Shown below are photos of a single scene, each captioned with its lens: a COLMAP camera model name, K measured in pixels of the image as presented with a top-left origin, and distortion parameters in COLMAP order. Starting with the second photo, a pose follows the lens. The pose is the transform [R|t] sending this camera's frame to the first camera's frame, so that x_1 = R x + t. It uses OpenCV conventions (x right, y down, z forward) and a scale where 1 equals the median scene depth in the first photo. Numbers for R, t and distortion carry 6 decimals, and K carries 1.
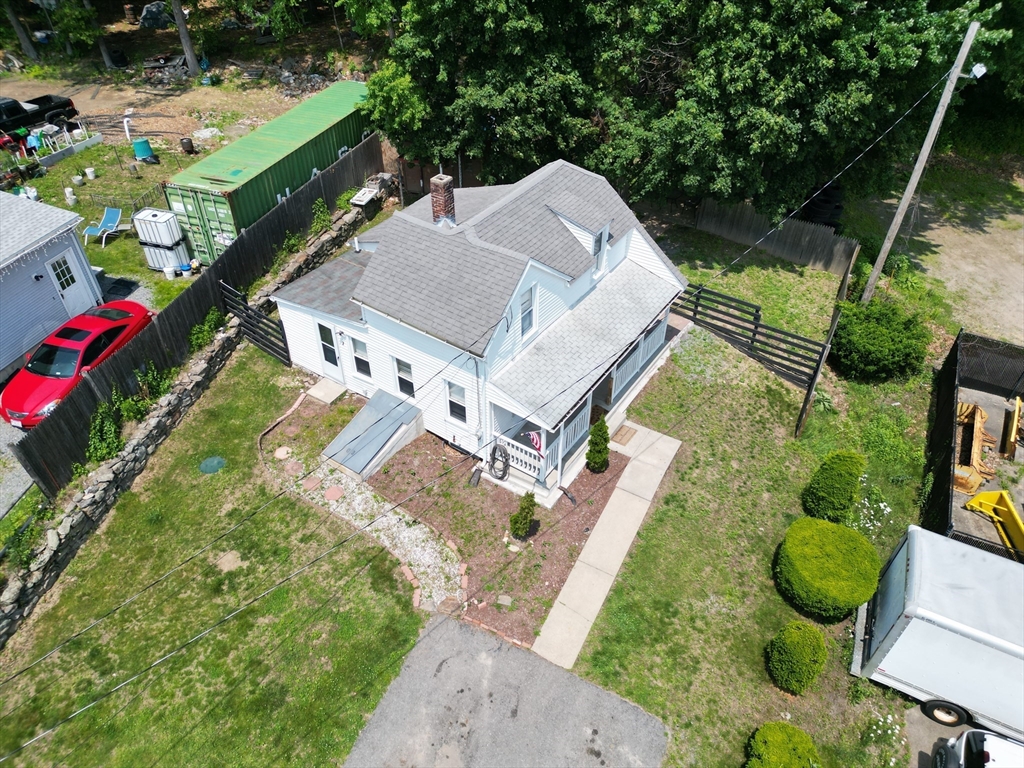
lens RADIAL K [[715.2, 0, 516.5], [0, 715.2, 383.3], [0, 0, 1]] dist [0.018797, 0.000121]
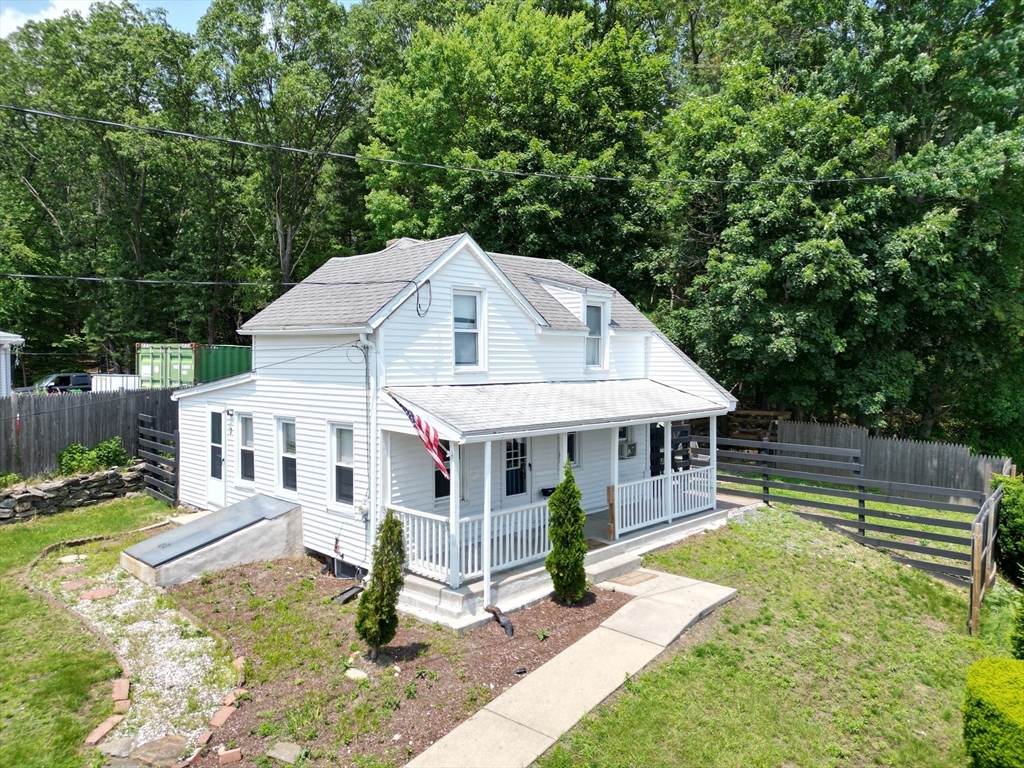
lens RADIAL K [[715.2, 0, 516.0], [0, 715.2, 380.5], [0, 0, 1]] dist [0.018797, 0.000121]
pose [[0.985608, -0.003473, -0.169013, 0.158630], [-0.100815, 0.790469, -0.604148, 0.307135], [0.135698, 0.612492, 0.778742, 0.452041]]
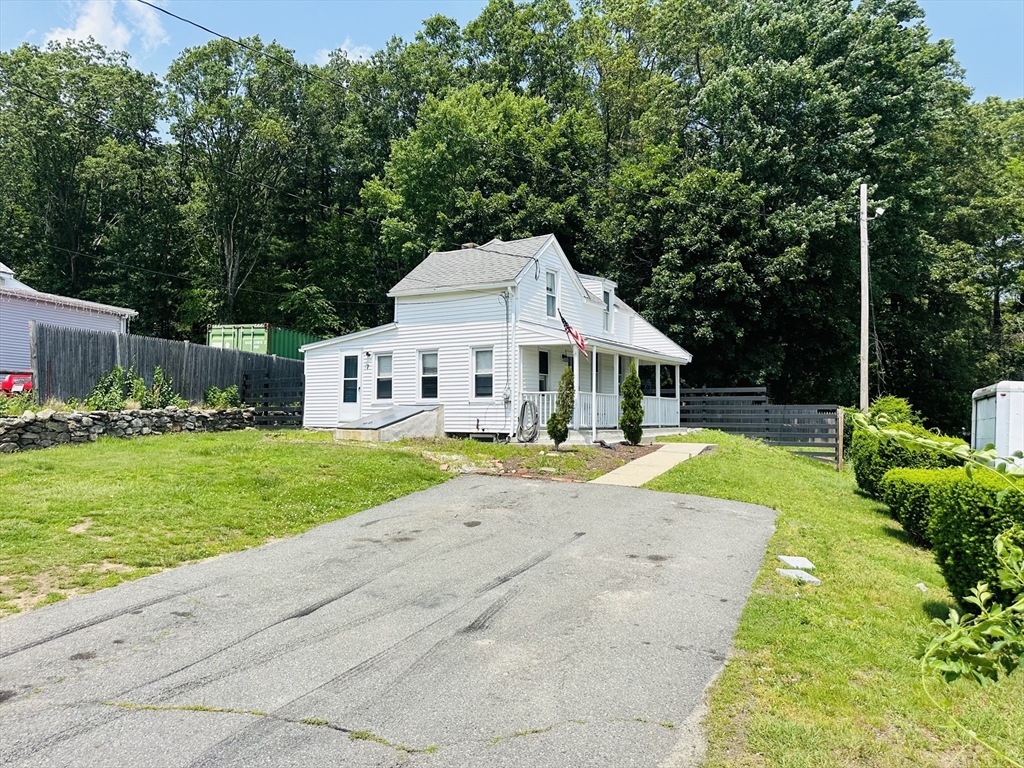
lens RADIAL K [[706.5, 0, 505.1], [0, 706.5, 389.5], [0, 0, 1]] dist [0.037690, -0.006004]
pose [[0.999405, -0.001988, 0.034422, -0.081209], [0.024279, 0.749439, -0.661628, 0.639980], [-0.024482, 0.662070, 0.749042, 0.262879]]
